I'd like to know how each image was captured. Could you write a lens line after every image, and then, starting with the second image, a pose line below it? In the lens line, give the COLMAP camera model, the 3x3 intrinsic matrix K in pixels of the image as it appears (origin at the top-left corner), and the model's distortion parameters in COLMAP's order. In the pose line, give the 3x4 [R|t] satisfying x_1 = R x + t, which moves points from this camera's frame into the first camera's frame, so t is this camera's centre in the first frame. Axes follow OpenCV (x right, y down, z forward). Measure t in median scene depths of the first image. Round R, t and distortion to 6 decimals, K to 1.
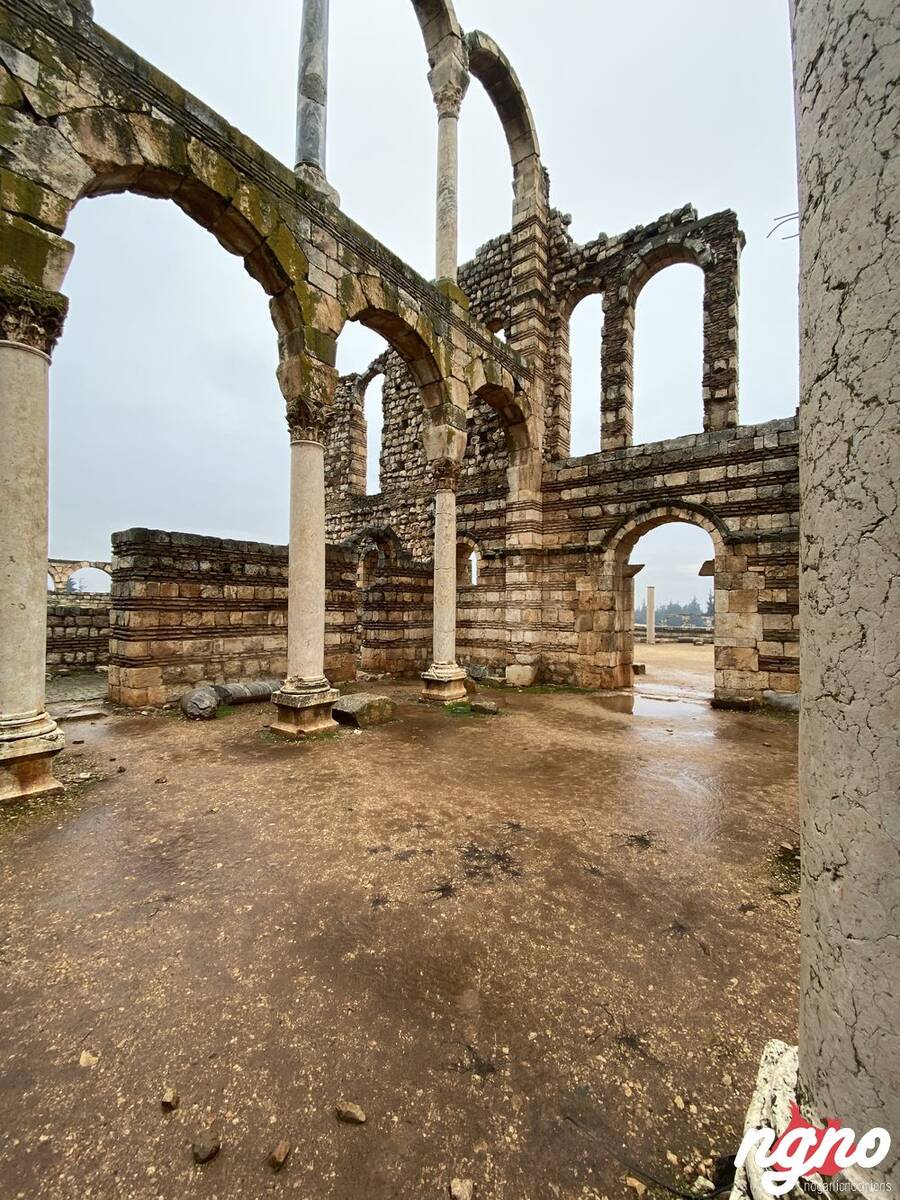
lens RADIAL K [[481.8, 0, 451.6], [0, 481.8, 601.5], [0, 0, 1]] dist [0.010143, -0.015077]
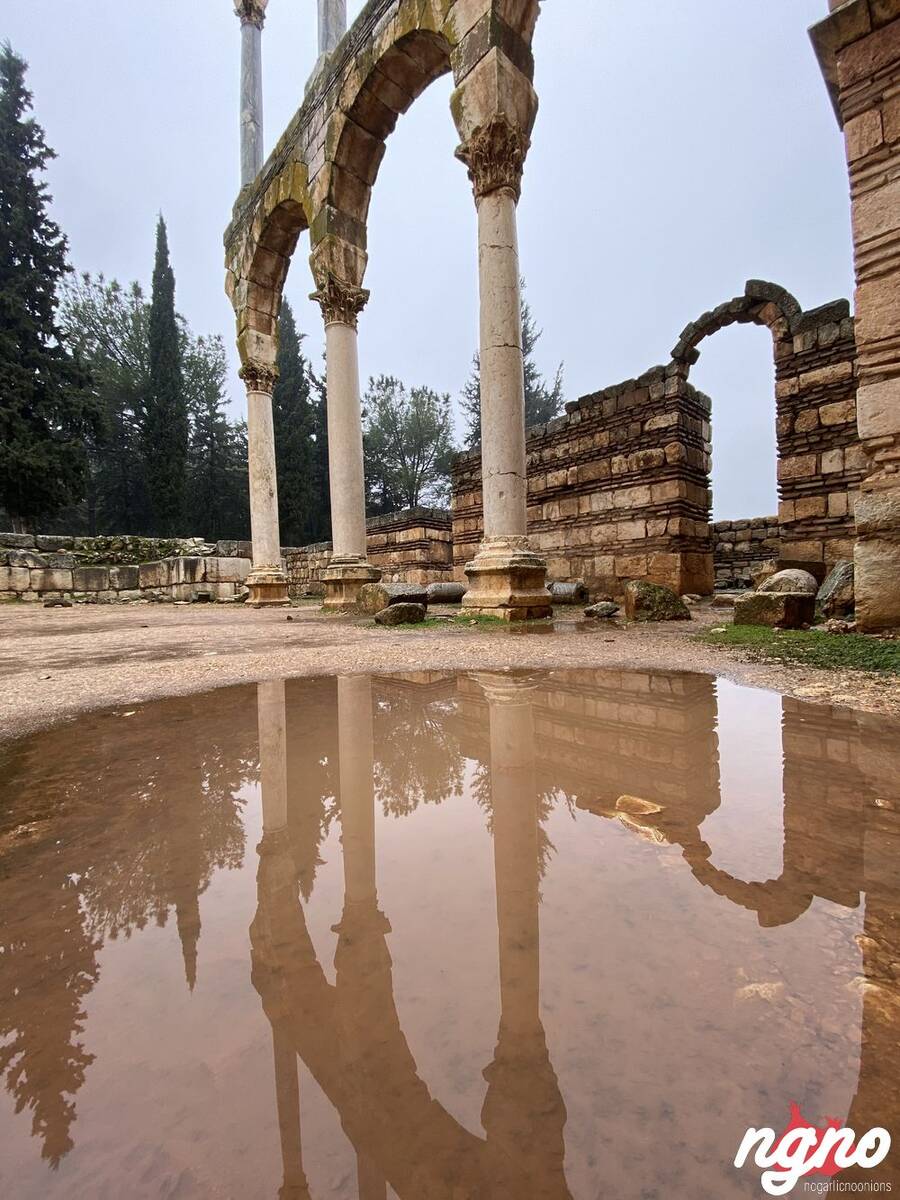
lens RADIAL K [[481.8, 0, 456.0], [0, 481.8, 600.1], [0, 0, 1]] dist [0.010143, -0.015077]
pose [[-0.204308, 0.012706, -0.978824, 0.517683], [0.033682, 0.999415, 0.005943, 0.192457], [0.978327, -0.031755, -0.204616, 1.095764]]
